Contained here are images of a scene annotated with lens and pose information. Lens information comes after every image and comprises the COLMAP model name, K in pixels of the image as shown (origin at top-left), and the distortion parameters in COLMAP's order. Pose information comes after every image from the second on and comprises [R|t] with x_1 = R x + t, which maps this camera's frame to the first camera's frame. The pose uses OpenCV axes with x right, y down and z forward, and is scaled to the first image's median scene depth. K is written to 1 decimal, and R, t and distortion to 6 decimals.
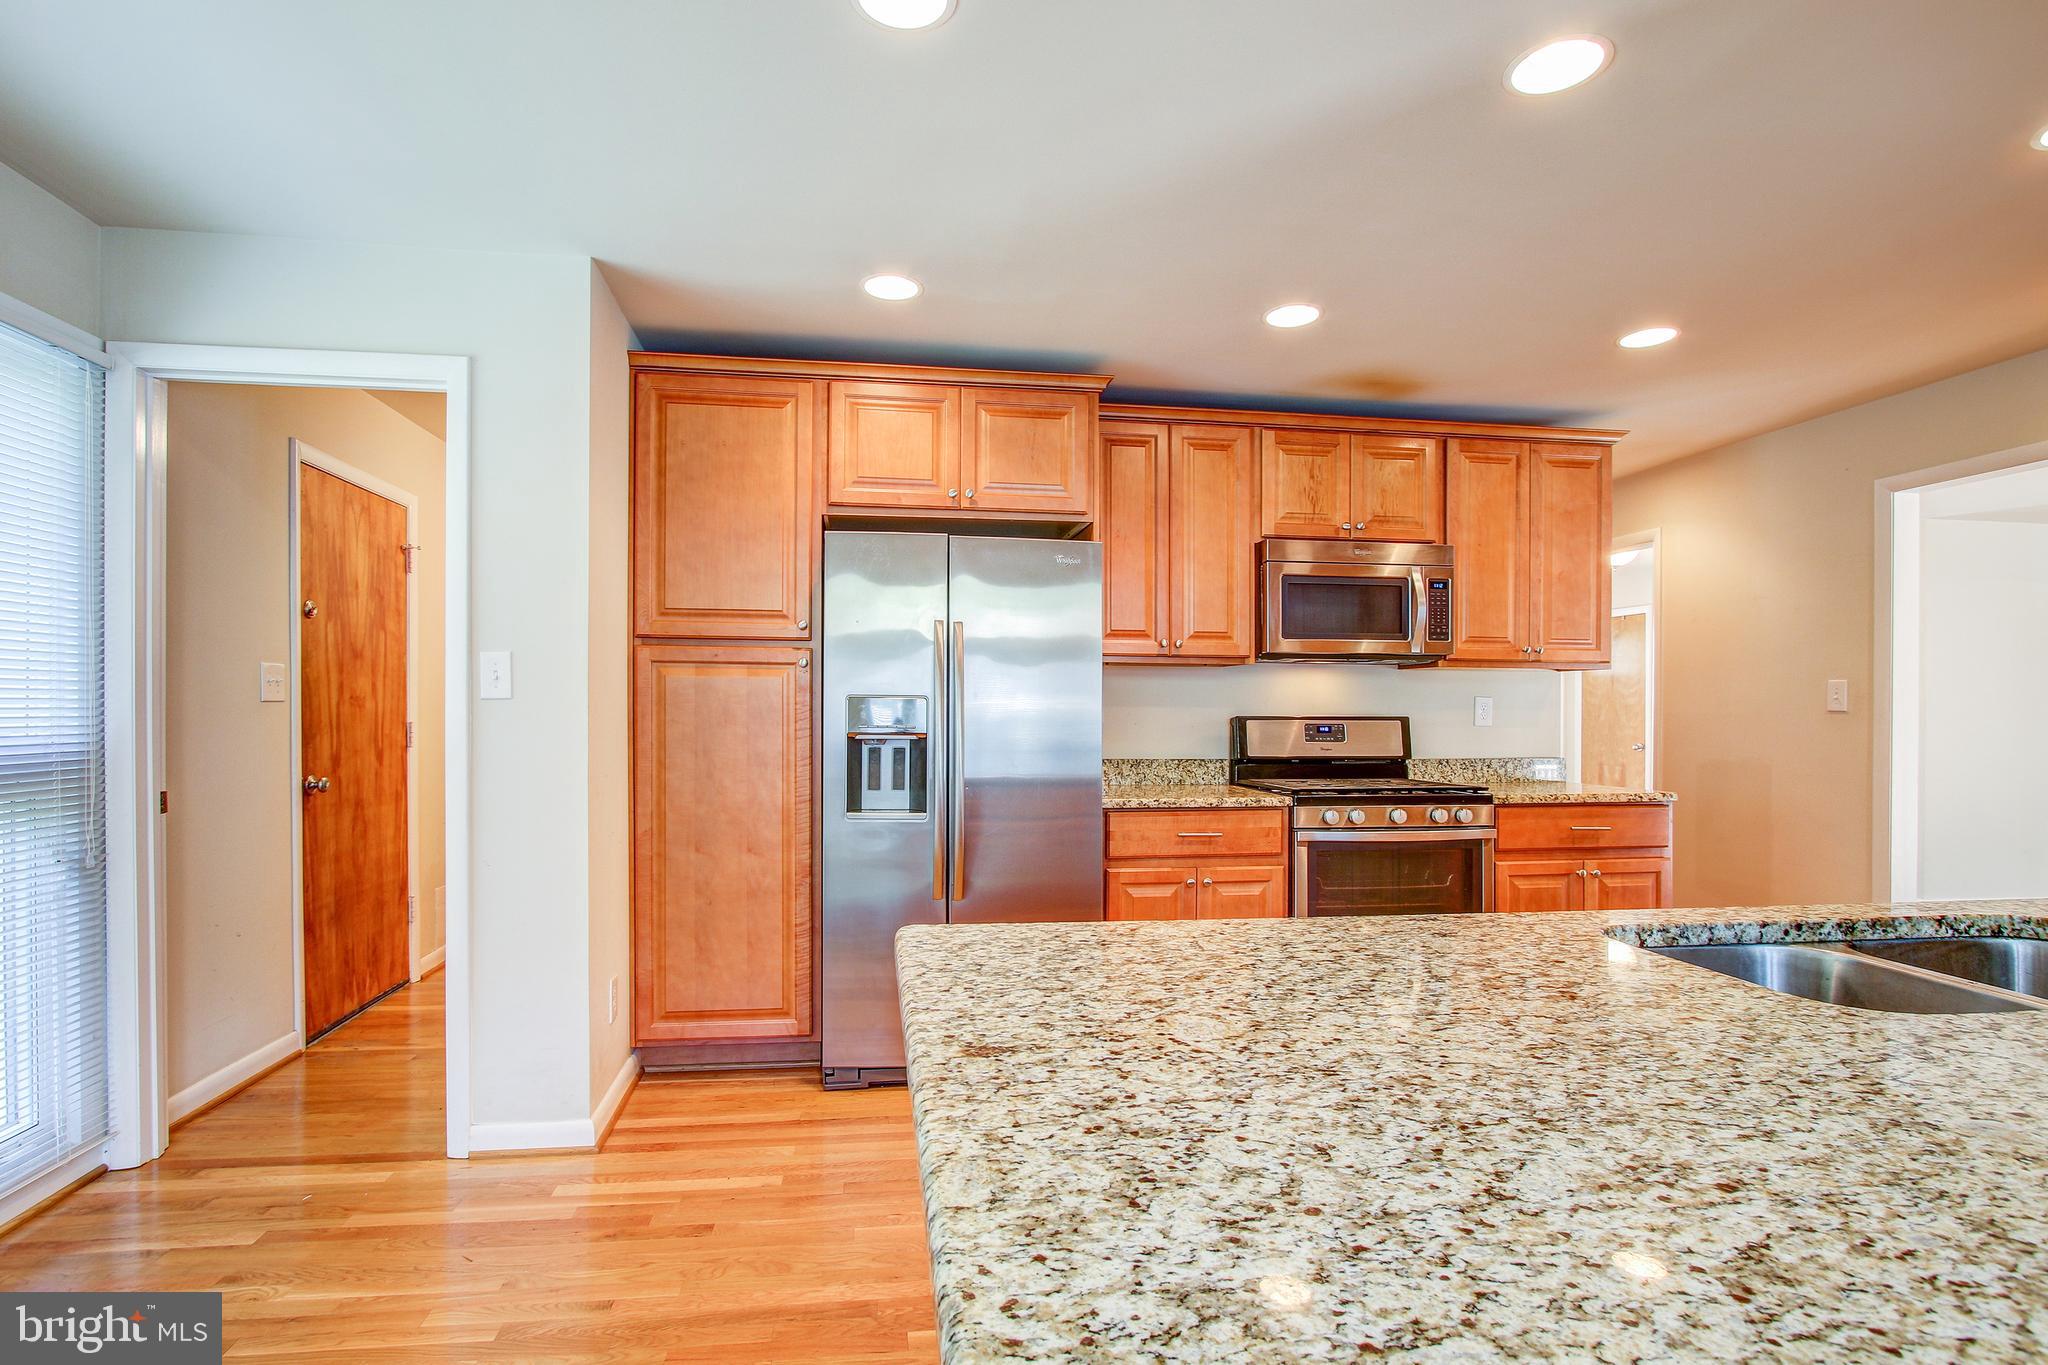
lens RADIAL K [[951.2, 0, 1029.3], [0, 951.2, 710.7], [0, 0, 1]] dist [-0.023087, 0.000231]
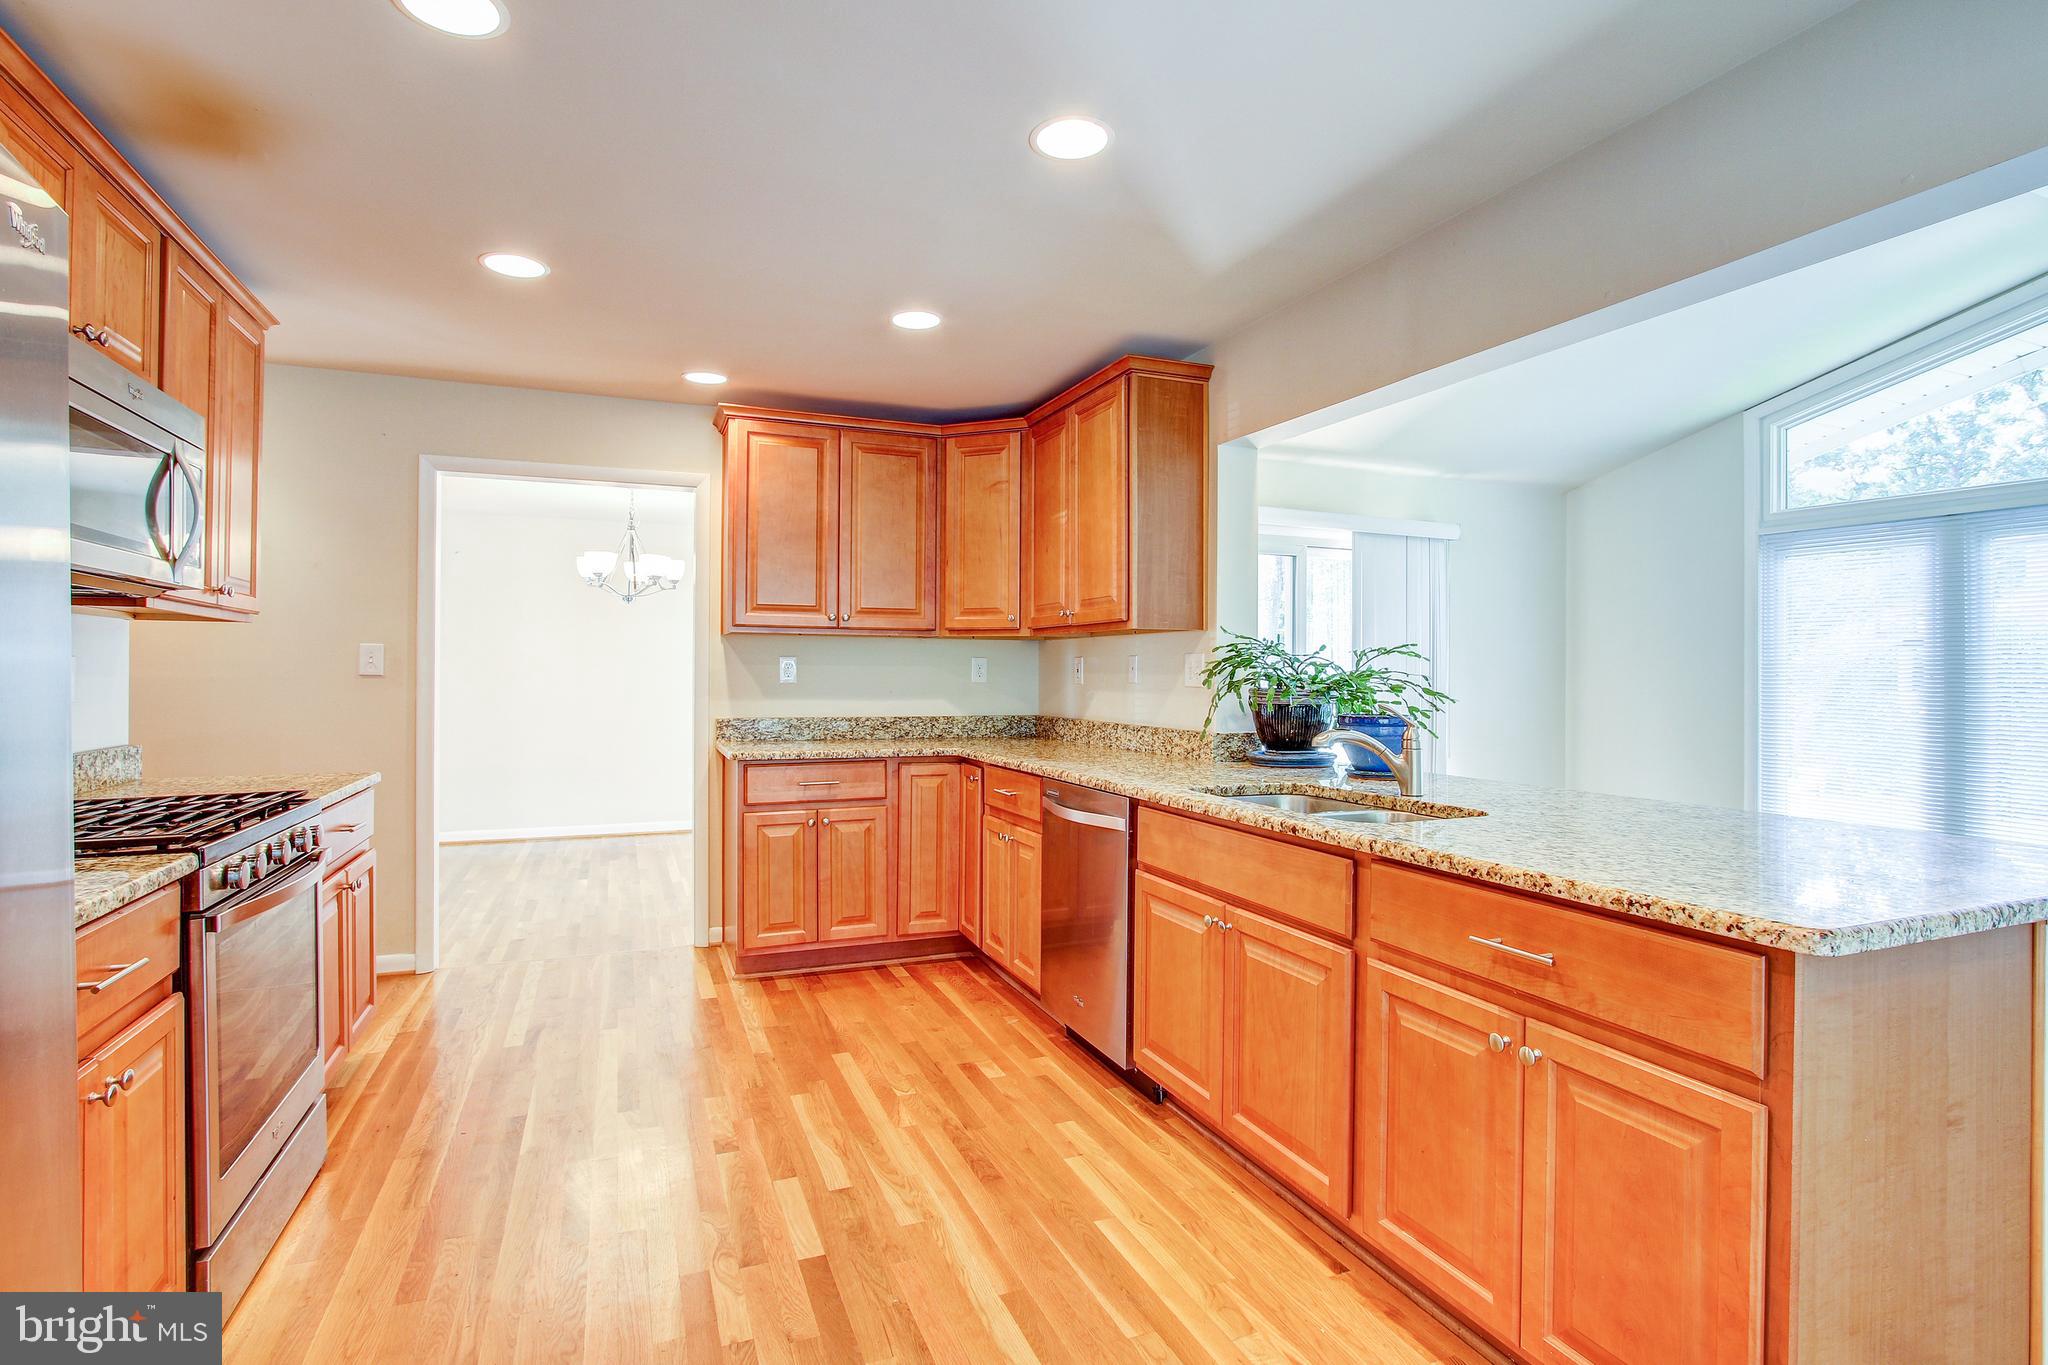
lens RADIAL K [[993.3, 0, 996.6], [0, 993.3, 670.2], [0, 0, 1]] dist [-0.013742, 0.000109]
pose [[-0.244474, 0.000144, 0.969656, -0.345708], [-0.004554, 0.999989, -0.001296, -0.008744], [-0.969645, -0.004733, -0.244470, 0.702592]]
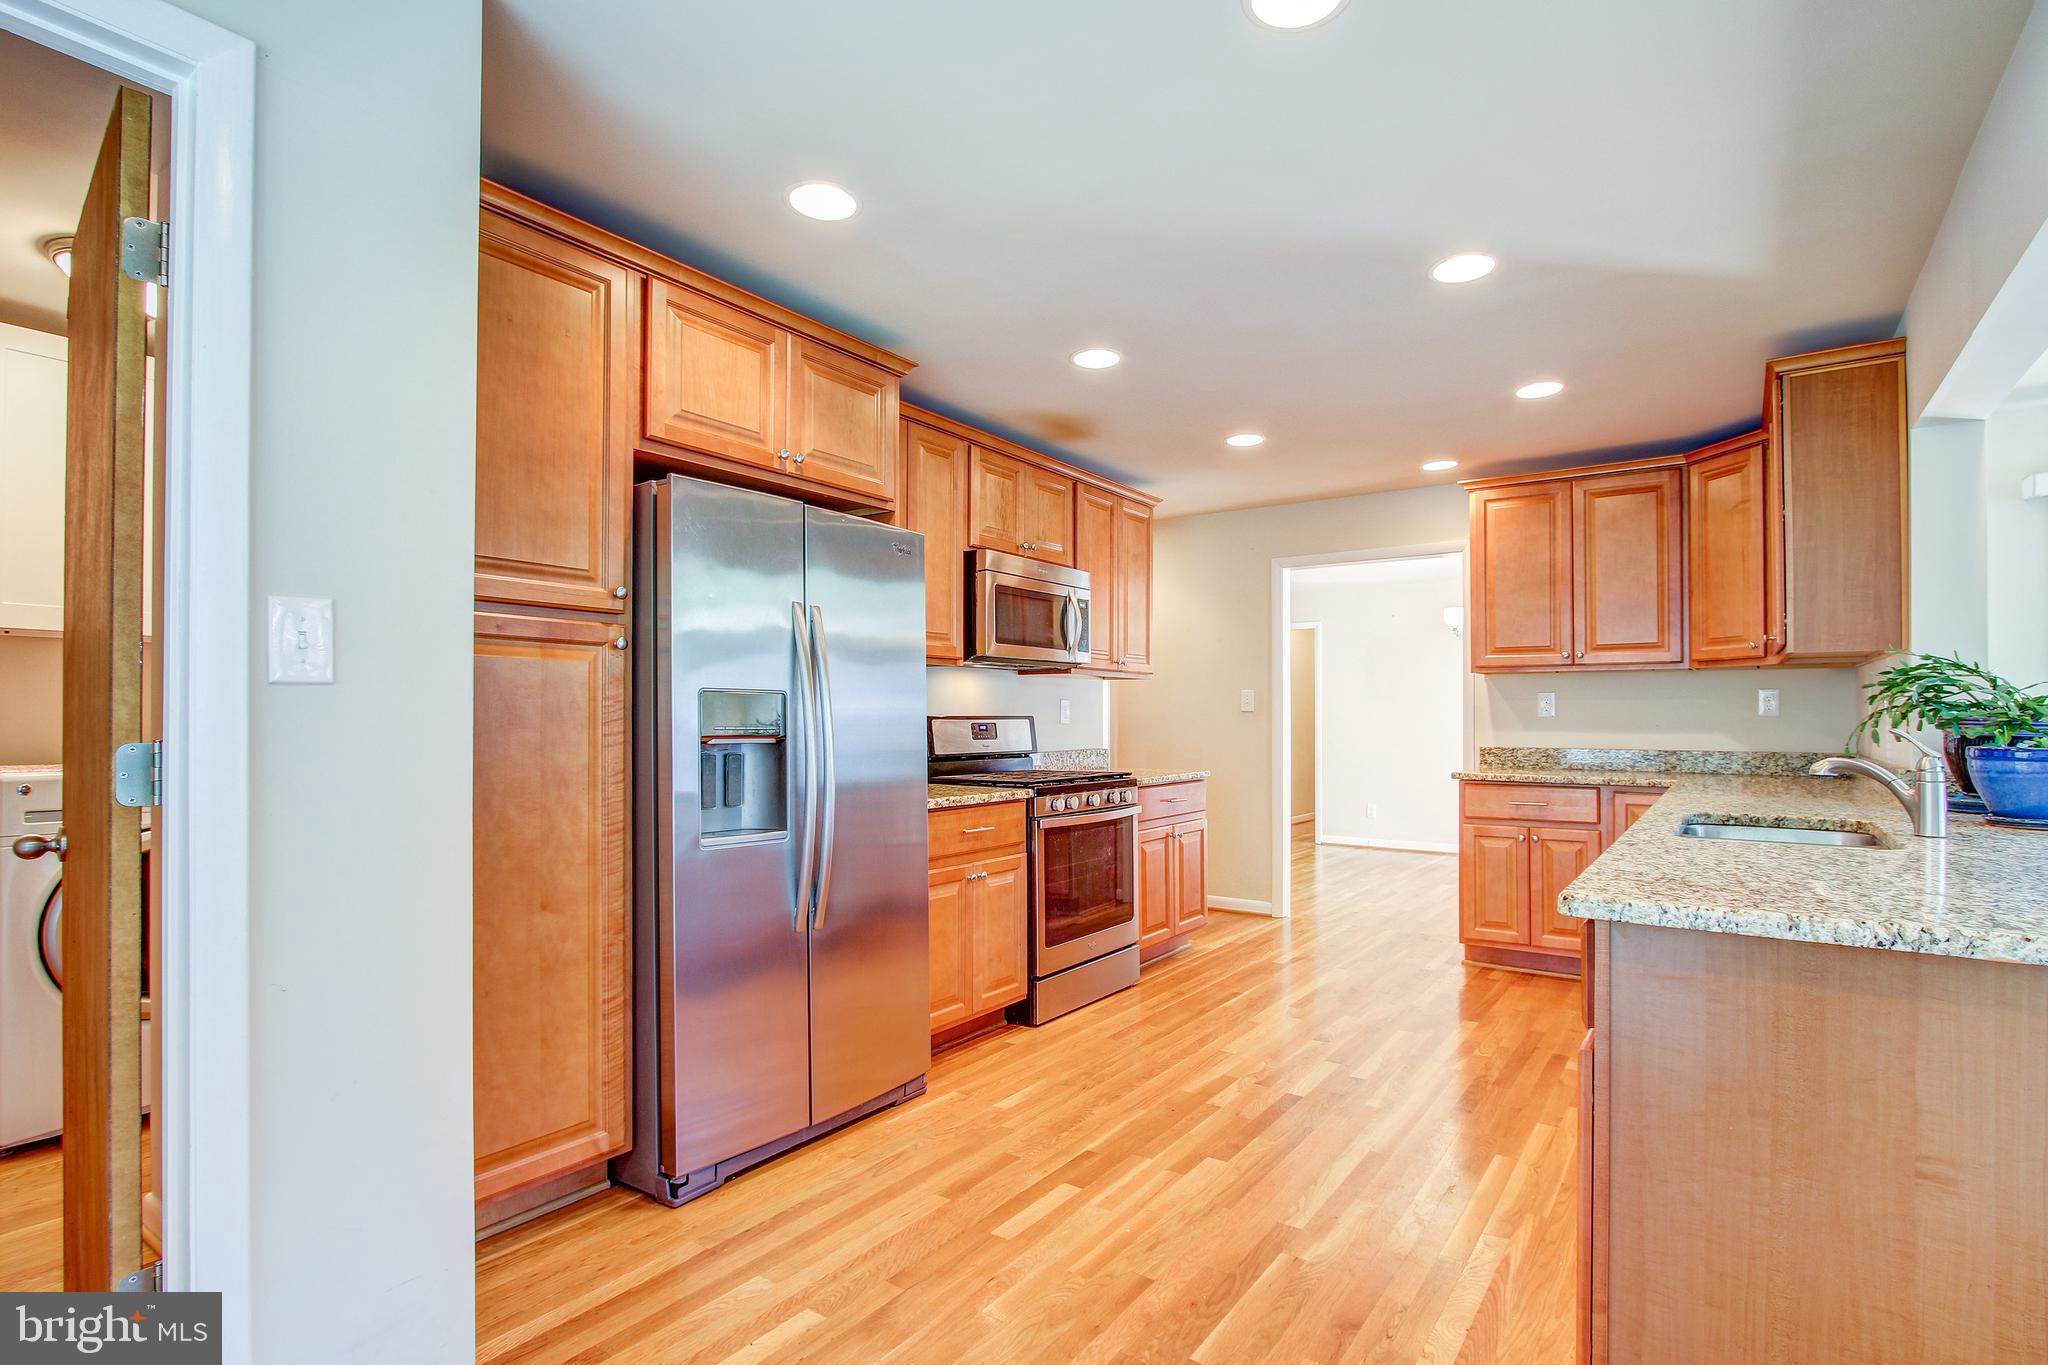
lens RADIAL K [[951.2, 0, 1029.3], [0, 951.2, 710.7], [0, 0, 1]] dist [-0.023087, 0.000231]
pose [[0.689136, 0.002274, 0.724629, -0.521462], [0.000083, 0.999995, -0.003218, 0.003945], [-0.724632, 0.002278, 0.689132, 0.245357]]
